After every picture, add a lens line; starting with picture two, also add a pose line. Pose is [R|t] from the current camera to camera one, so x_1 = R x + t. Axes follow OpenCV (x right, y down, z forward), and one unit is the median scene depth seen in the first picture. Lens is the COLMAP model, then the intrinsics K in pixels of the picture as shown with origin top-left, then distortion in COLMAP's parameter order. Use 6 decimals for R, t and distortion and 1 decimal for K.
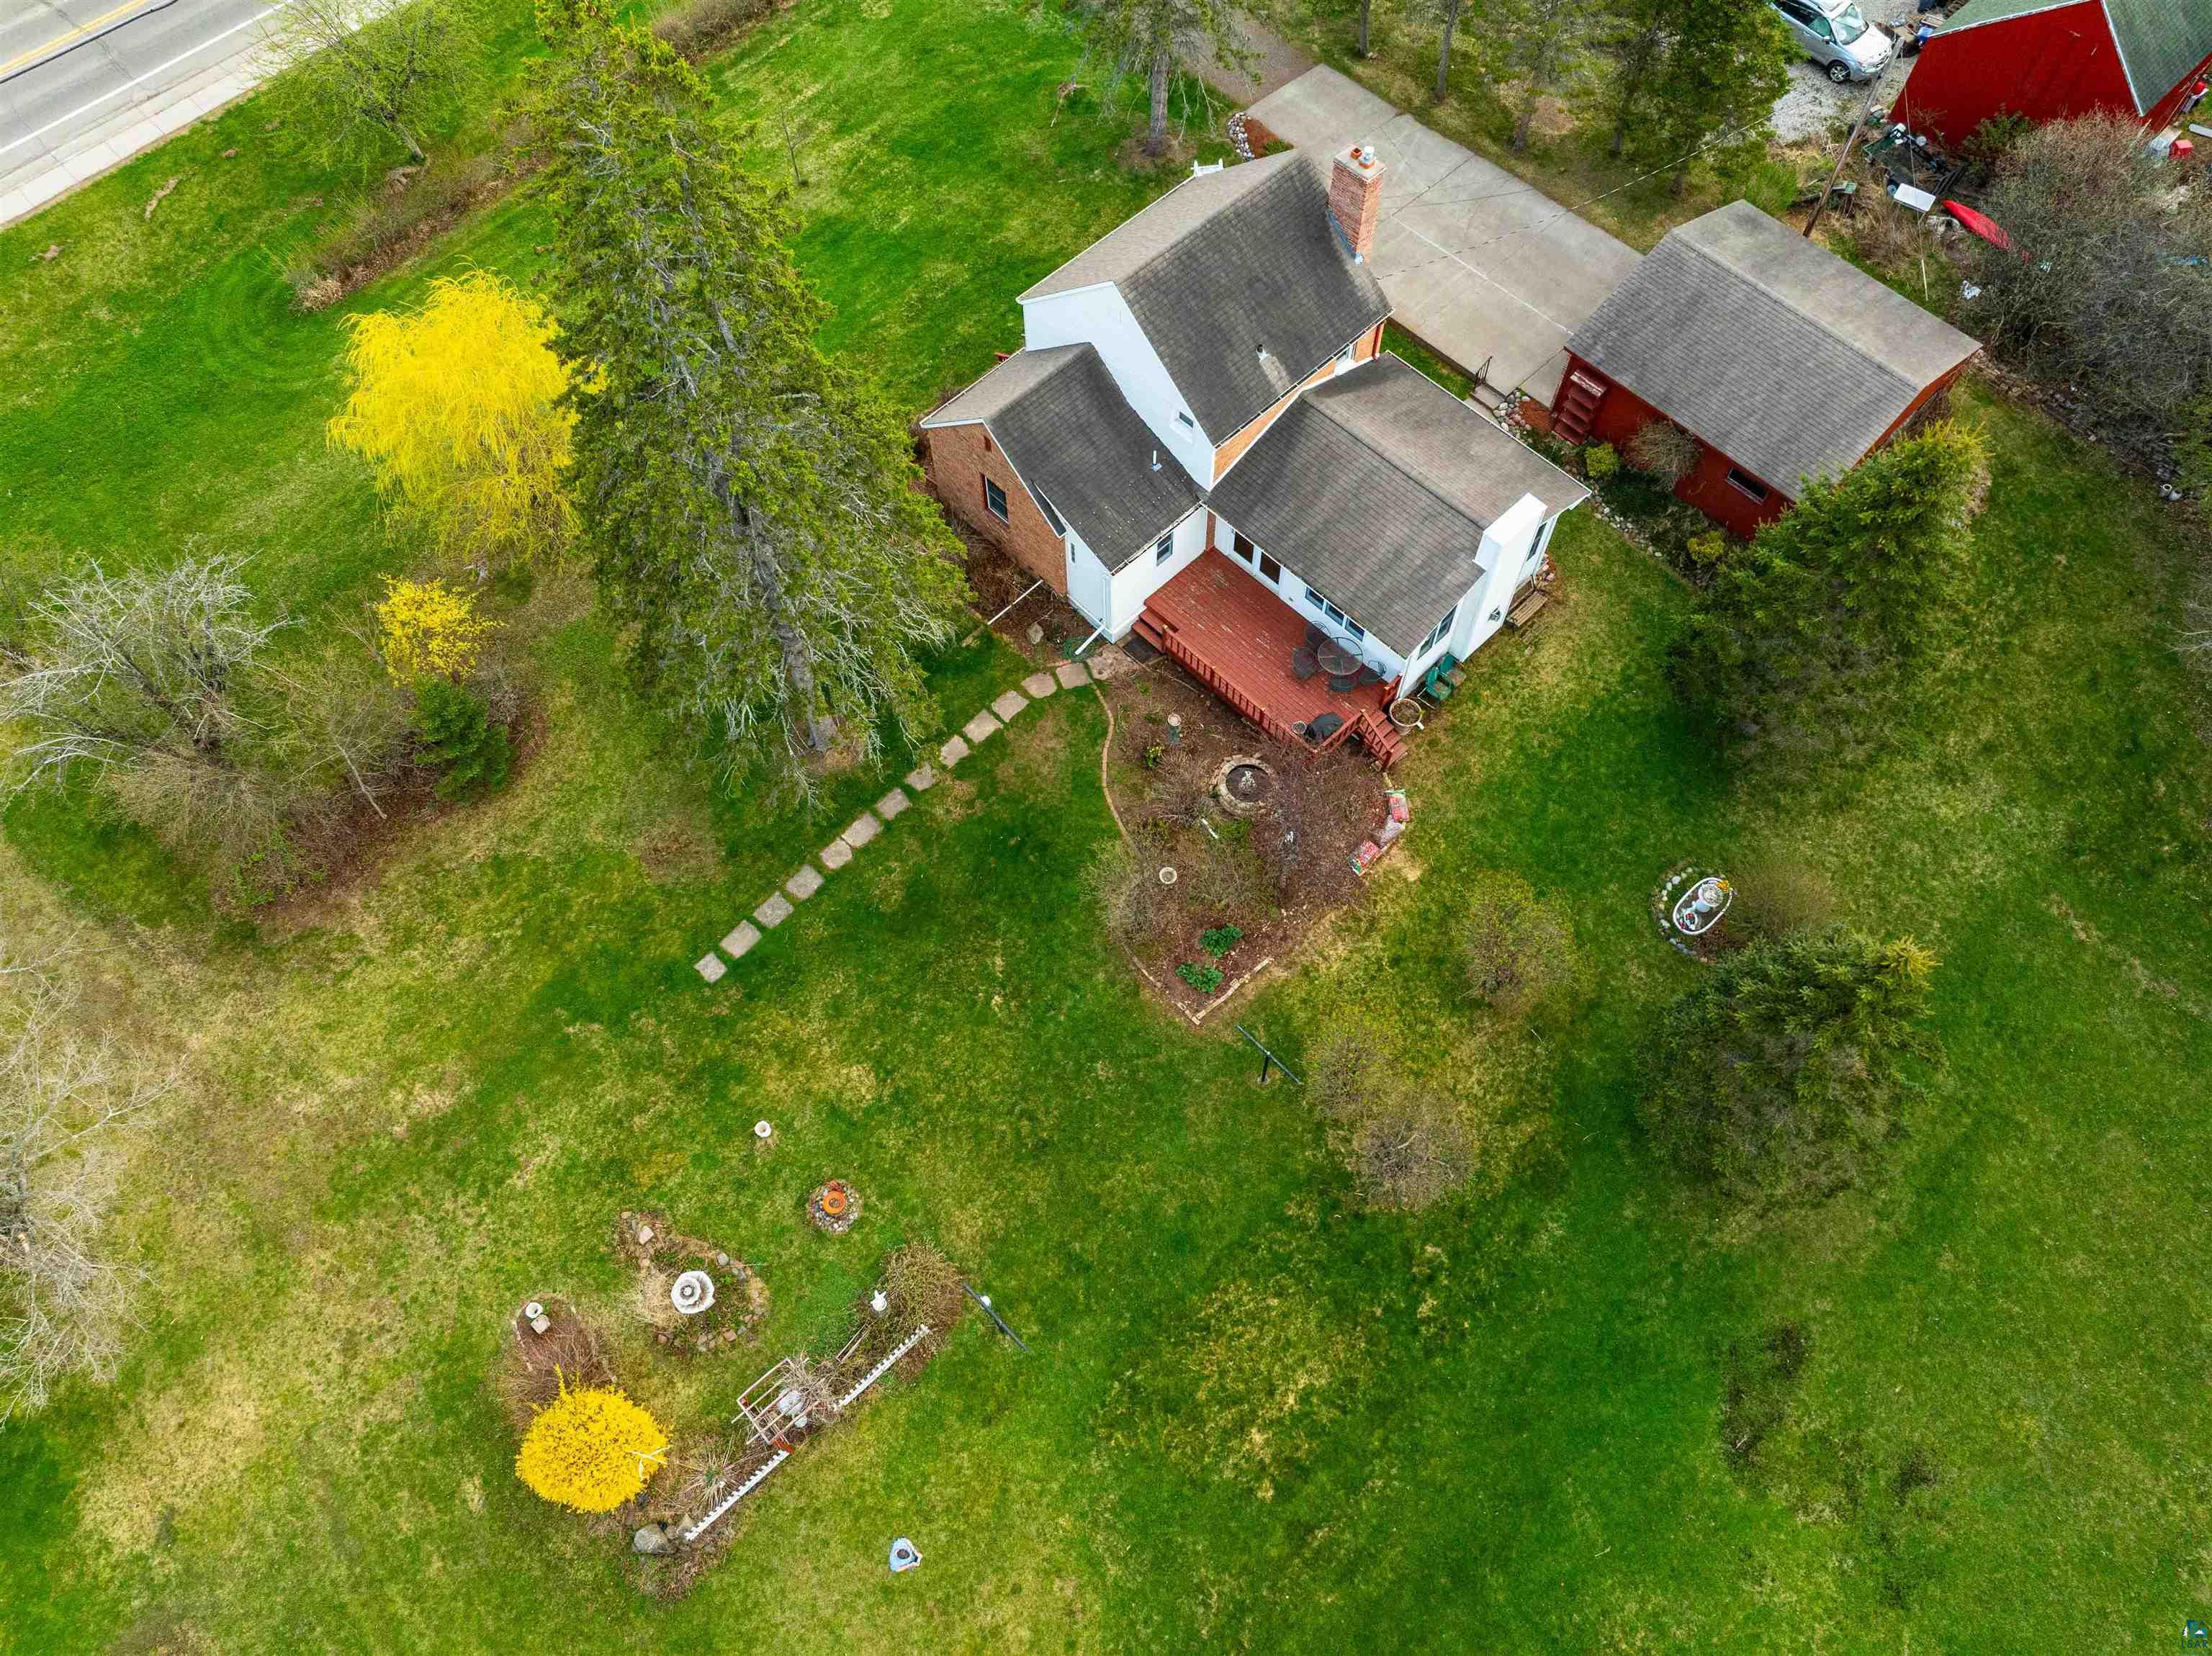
lens RADIAL K [[1561.9, 0, 1113.4], [0, 1561.9, 818.0], [0, 0, 1]] dist [-0.054798, 0.030623]
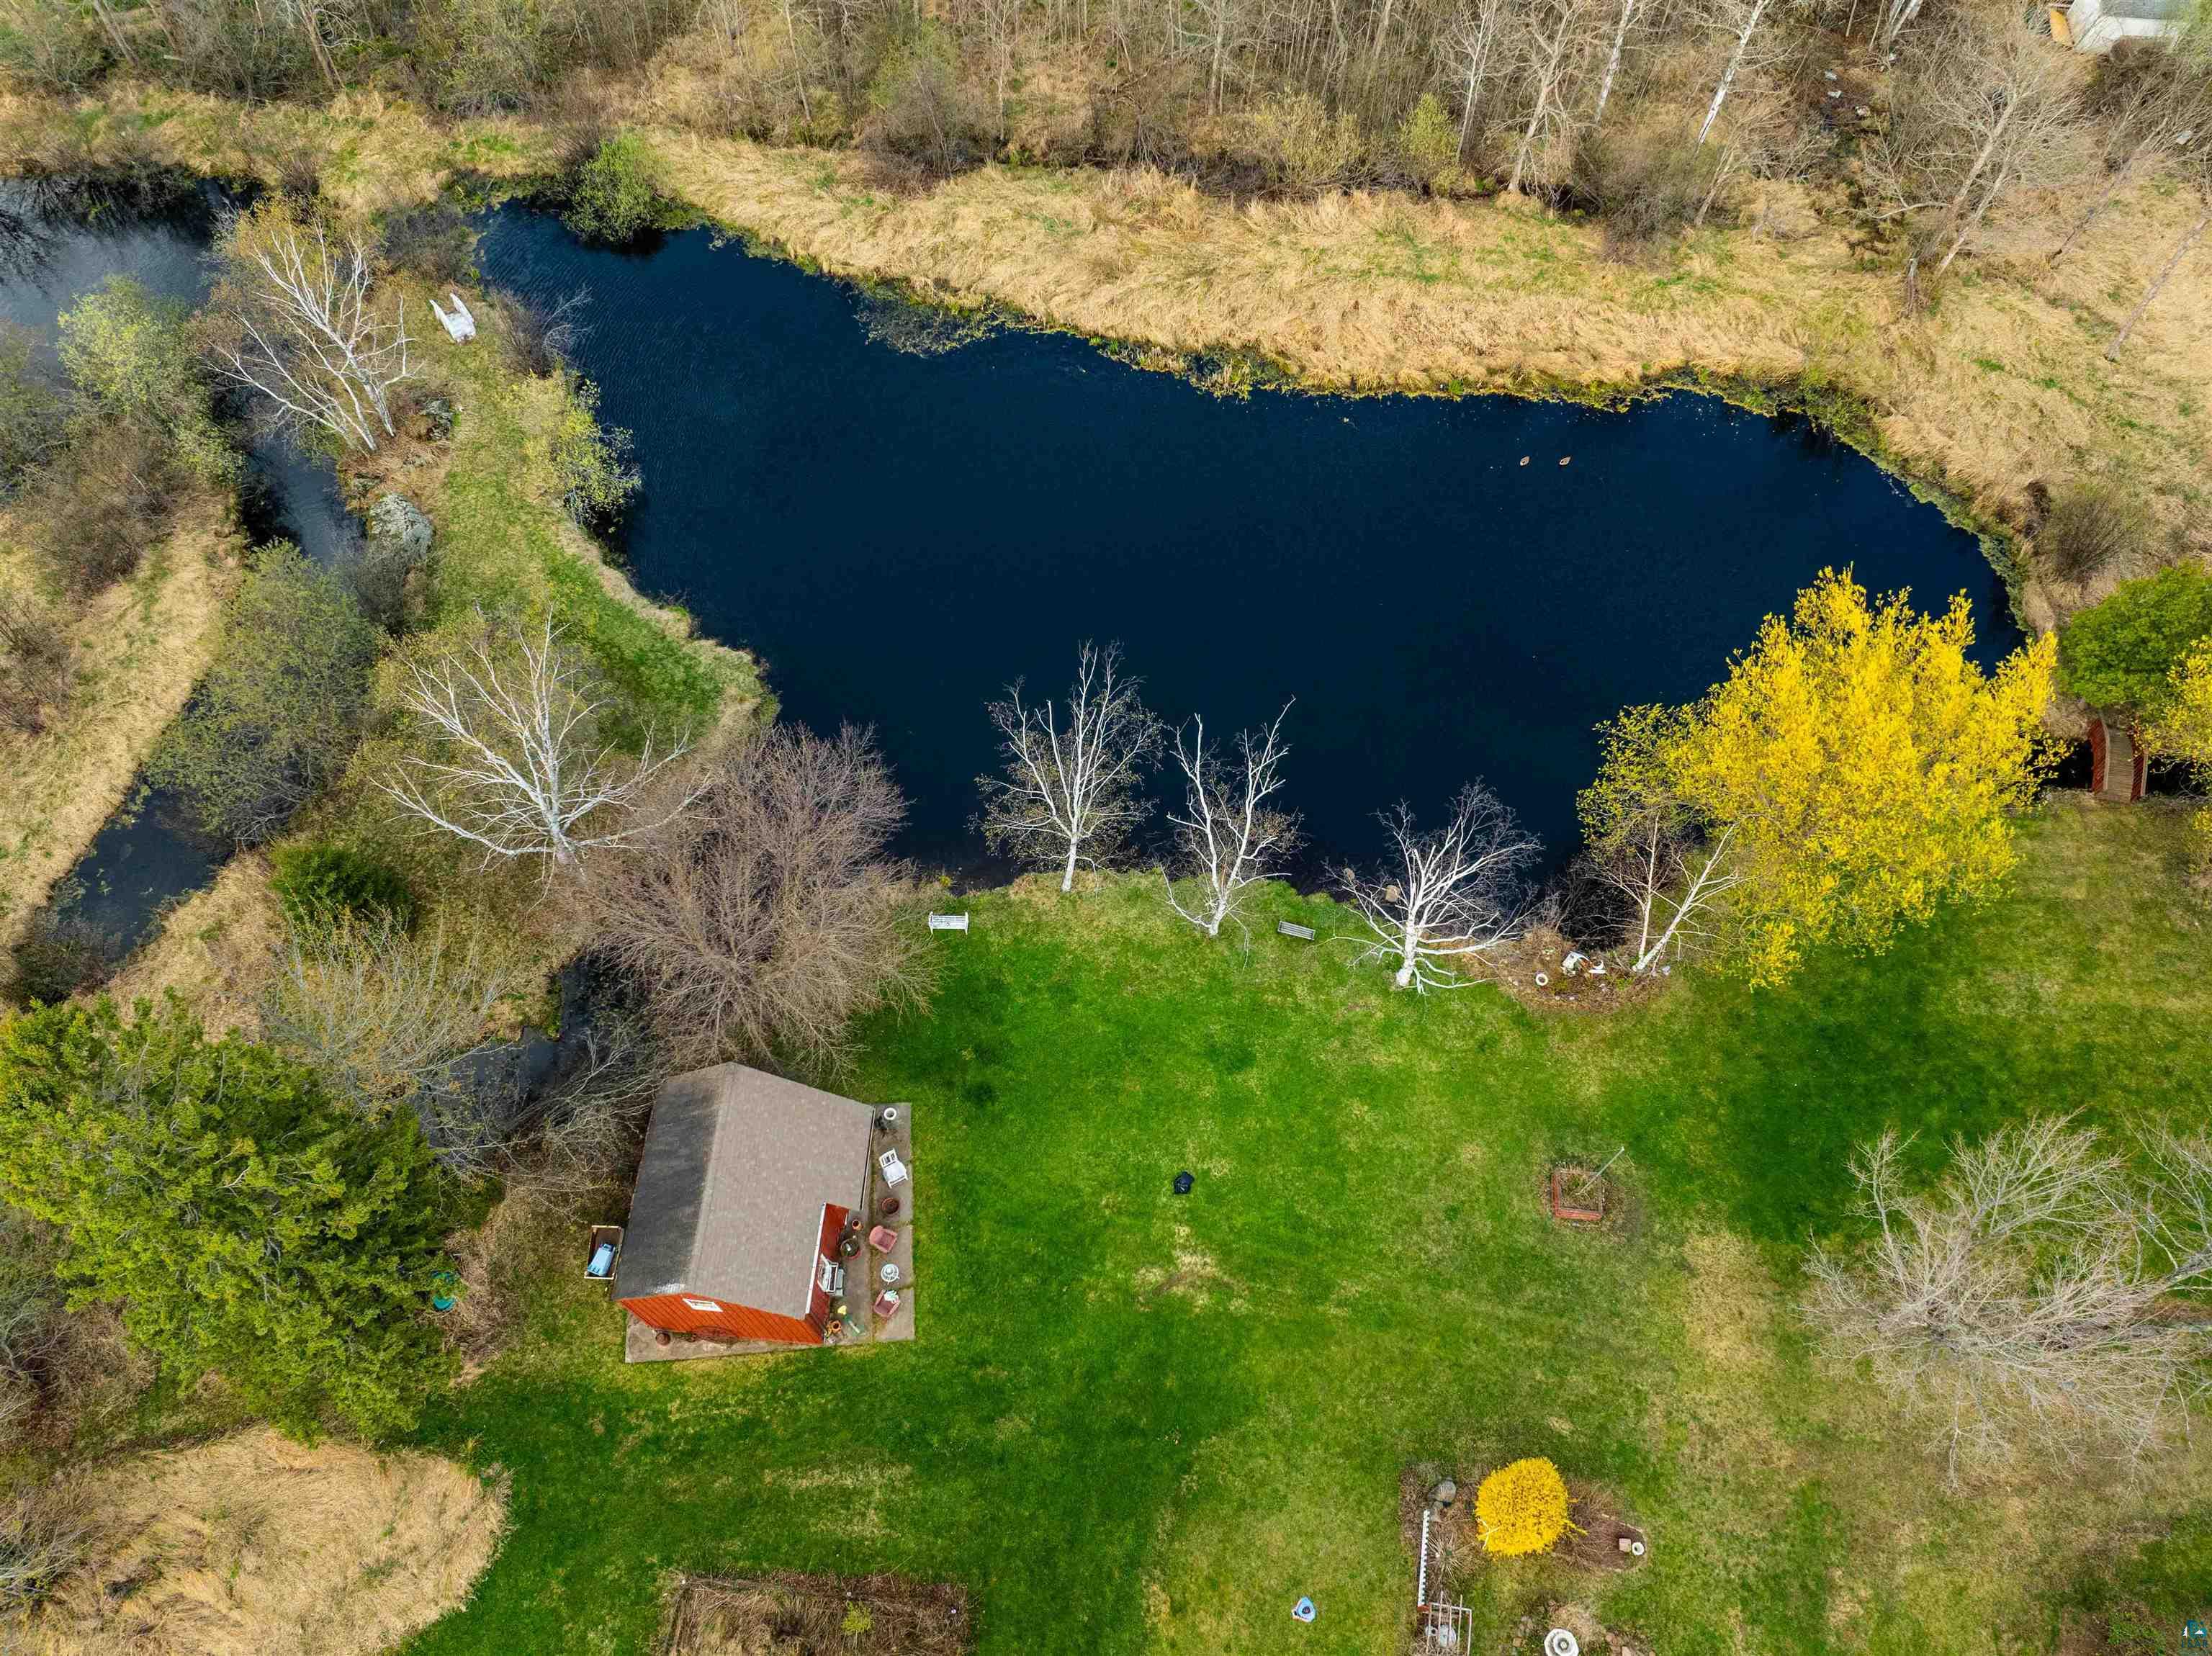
lens RADIAL K [[1561.9, 0, 1107.8], [0, 1561.9, 821.4], [0, 0, 1]] dist [-0.054798, 0.030623]
pose [[-0.778271, 0.550399, -0.302250, 0.025330], [-0.554201, -0.375777, 0.742733, -0.155938], [0.295221, 0.745555, 0.597488, -0.340996]]
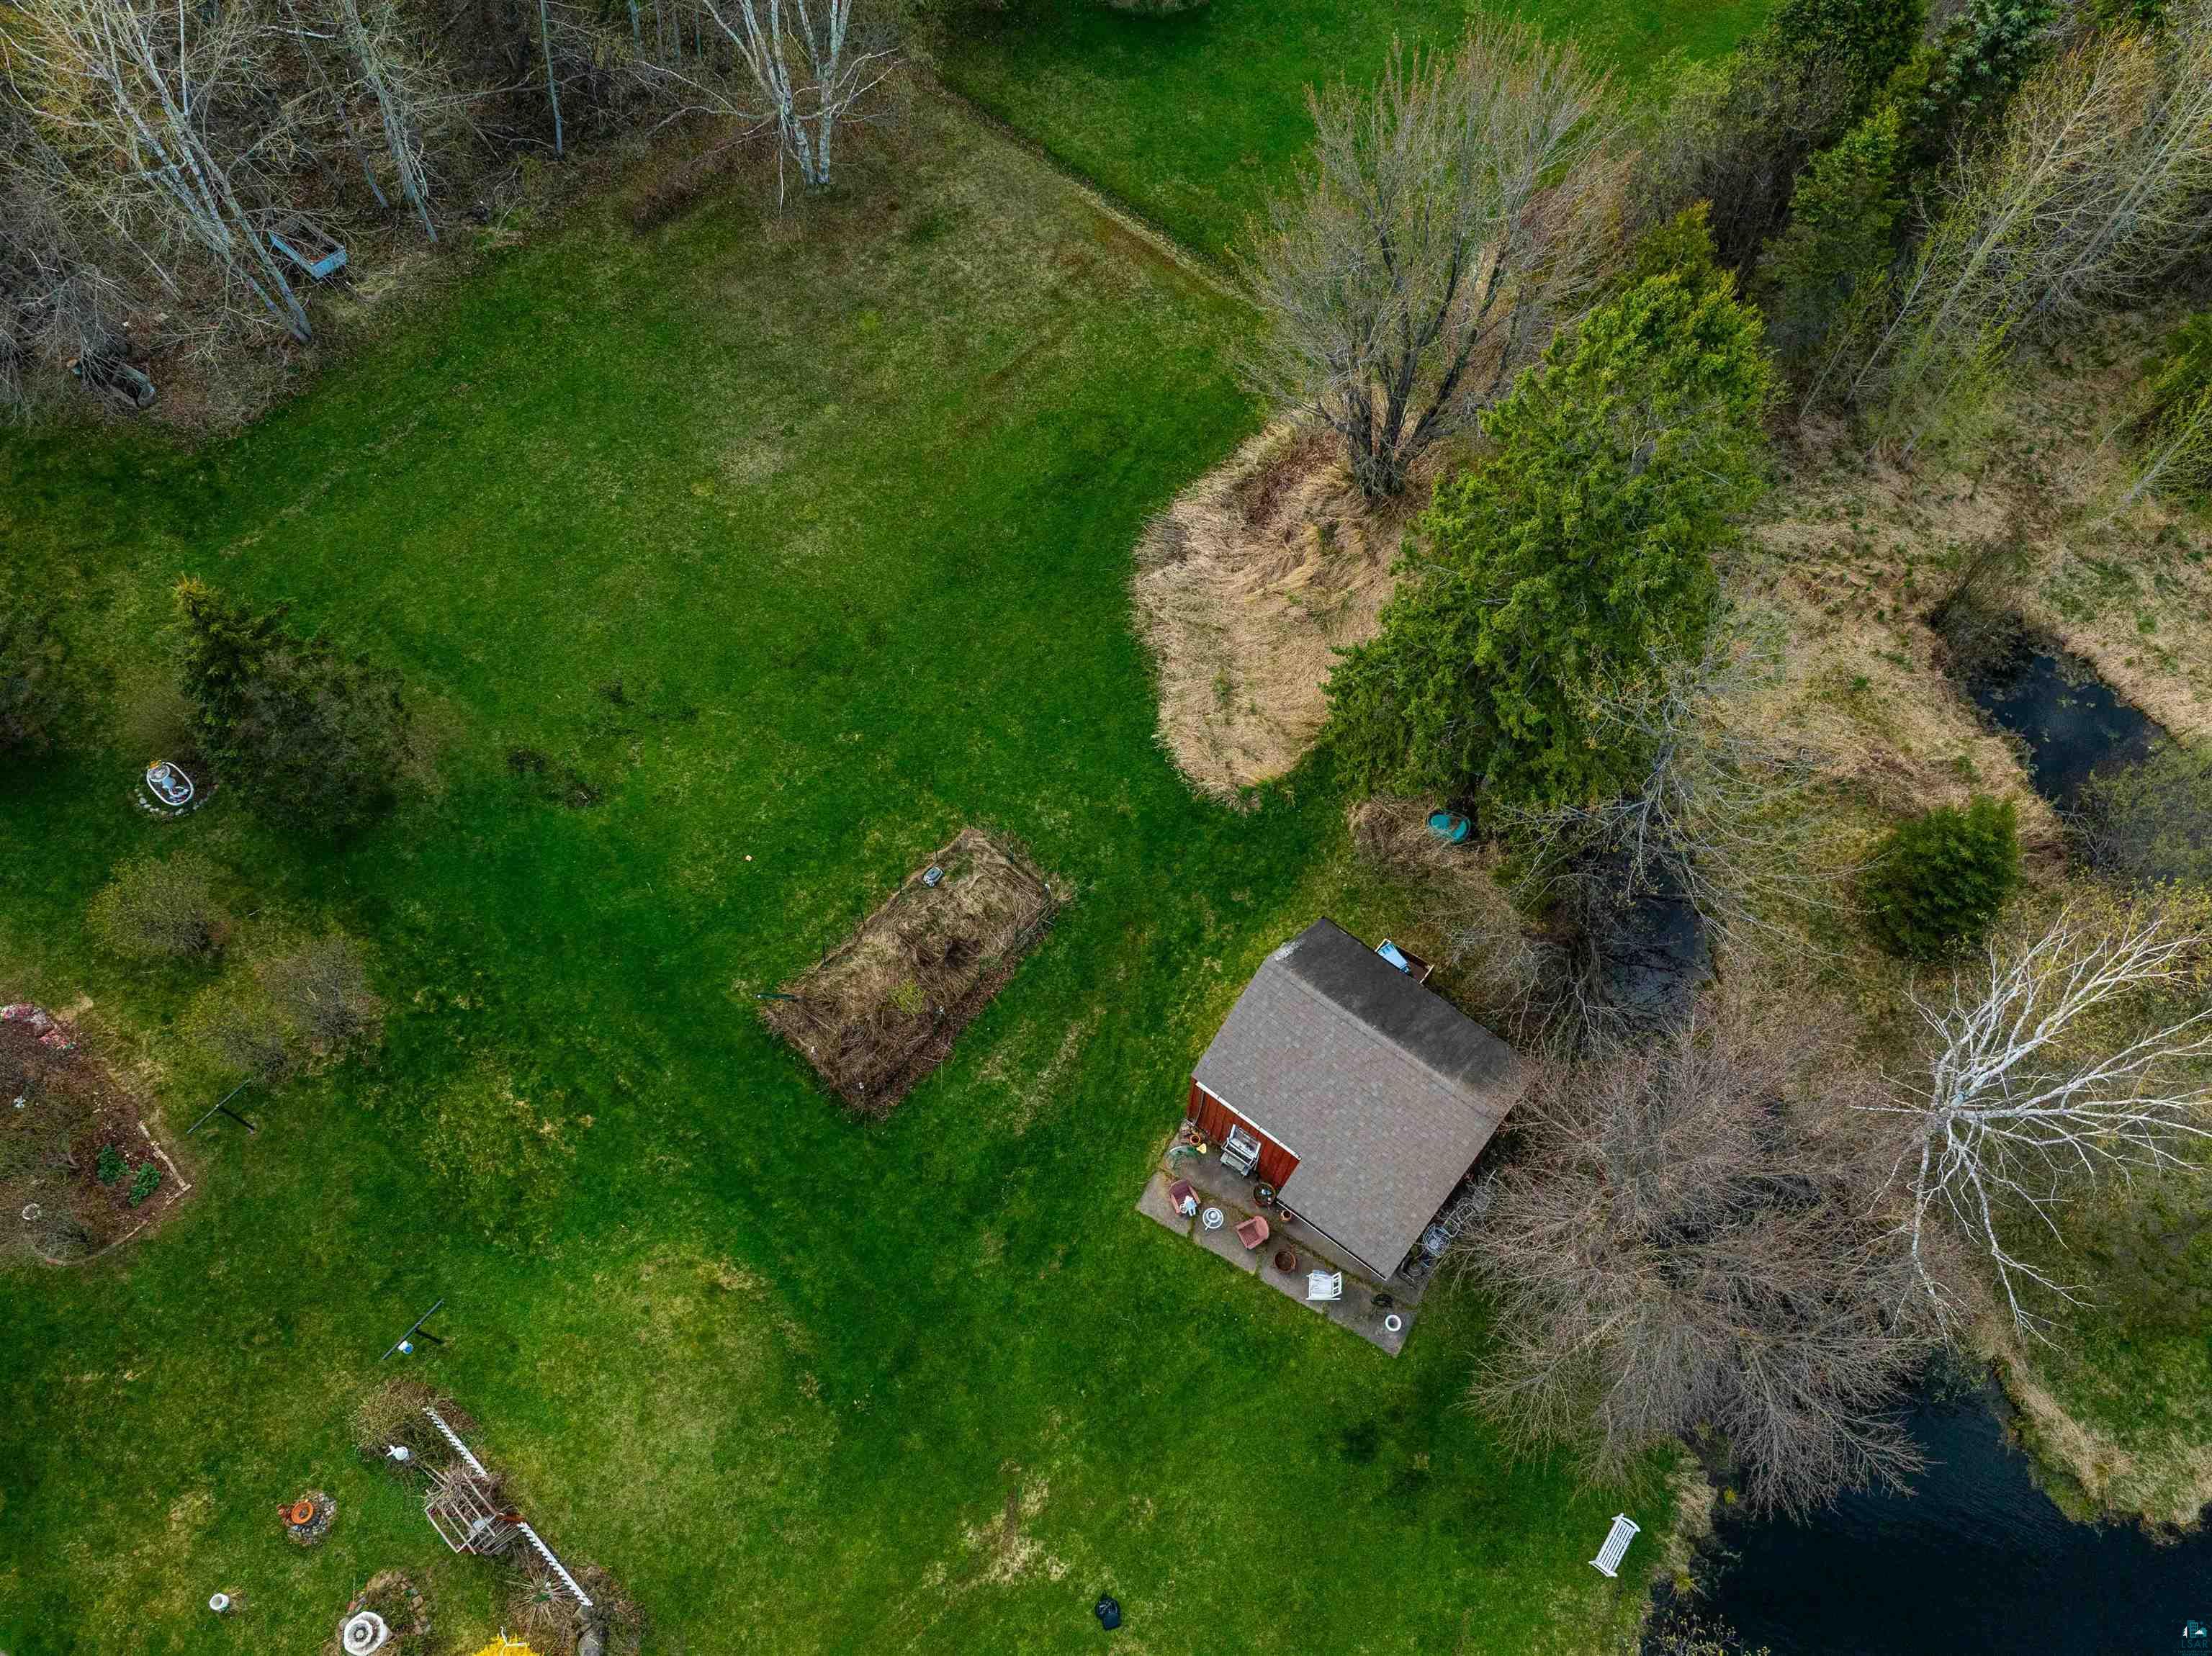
lens RADIAL K [[1561.9, 0, 1114.7], [0, 1561.9, 818.0], [0, 0, 1]] dist [-0.054798, 0.030623]
pose [[-0.084523, -0.871540, 0.482984, -0.300358], [0.881025, 0.161058, 0.444810, 0.182753], [-0.465458, 0.463118, 0.754235, -0.256974]]
